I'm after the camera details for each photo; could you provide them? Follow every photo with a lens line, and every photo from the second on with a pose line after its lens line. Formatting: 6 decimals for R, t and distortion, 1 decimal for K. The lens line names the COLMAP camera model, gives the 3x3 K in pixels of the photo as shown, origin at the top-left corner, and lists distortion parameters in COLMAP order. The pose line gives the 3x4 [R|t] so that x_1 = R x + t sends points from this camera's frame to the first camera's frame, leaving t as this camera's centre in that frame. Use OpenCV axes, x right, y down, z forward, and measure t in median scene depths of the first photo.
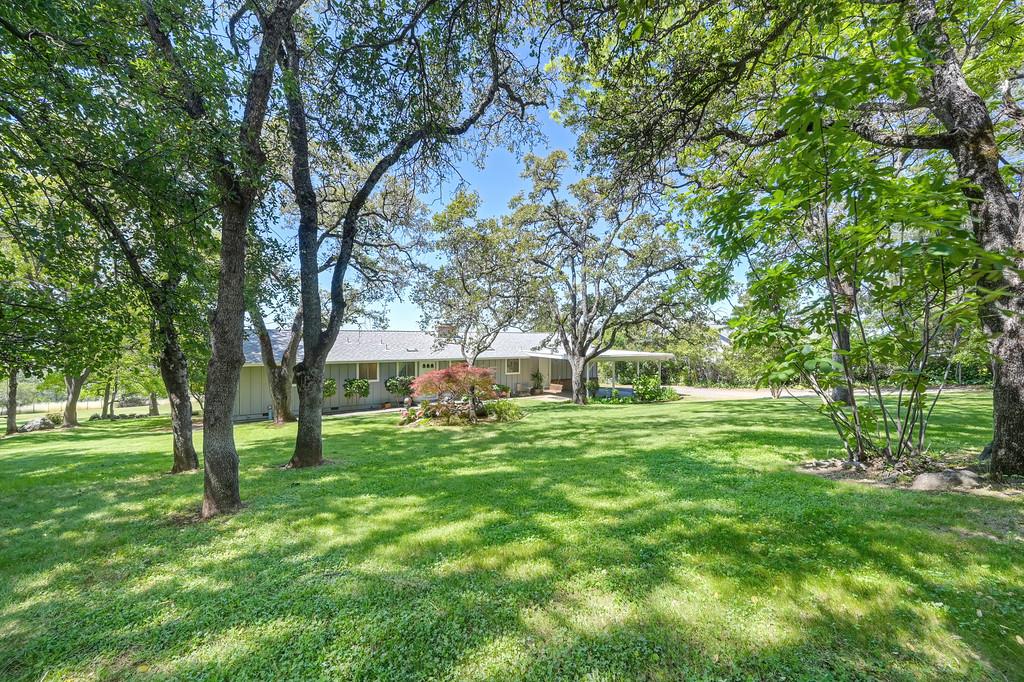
lens RADIAL K [[405.2, 0, 516.2], [0, 405.2, 342.7], [0, 0, 1]] dist [-0.001177, -0.000165]
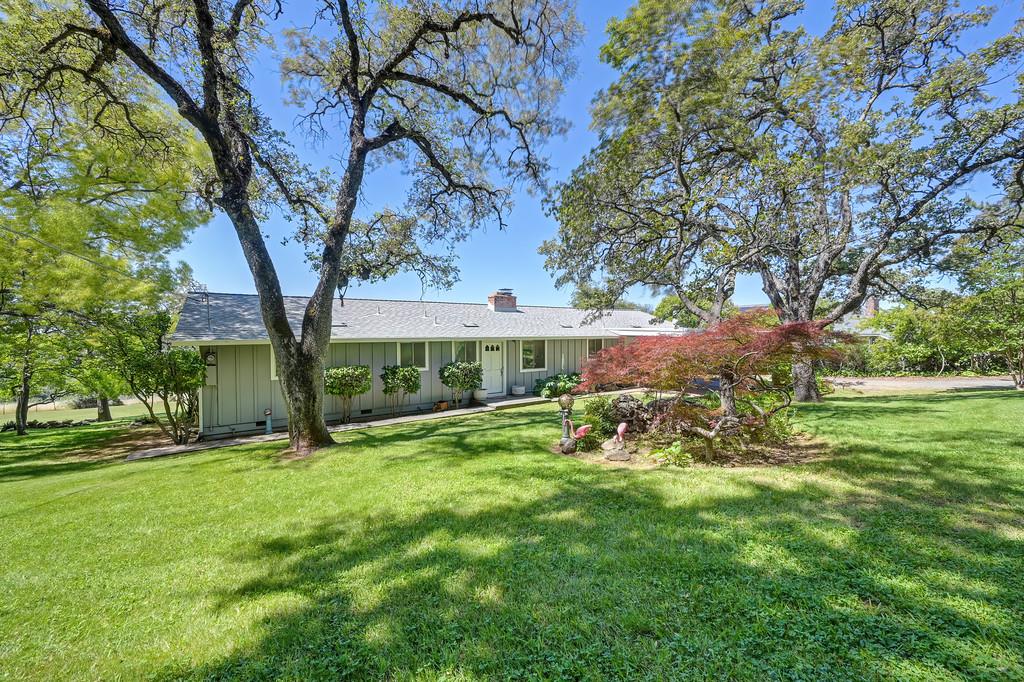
lens RADIAL K [[405.2, 0, 507.2], [0, 405.2, 340.2], [0, 0, 1]] dist [-0.001177, -0.000165]
pose [[0.999747, -0.007153, 0.021325, -0.224459], [0.007046, 0.999962, 0.005121, 0.043985], [-0.021361, -0.004969, 0.999759, 0.329916]]
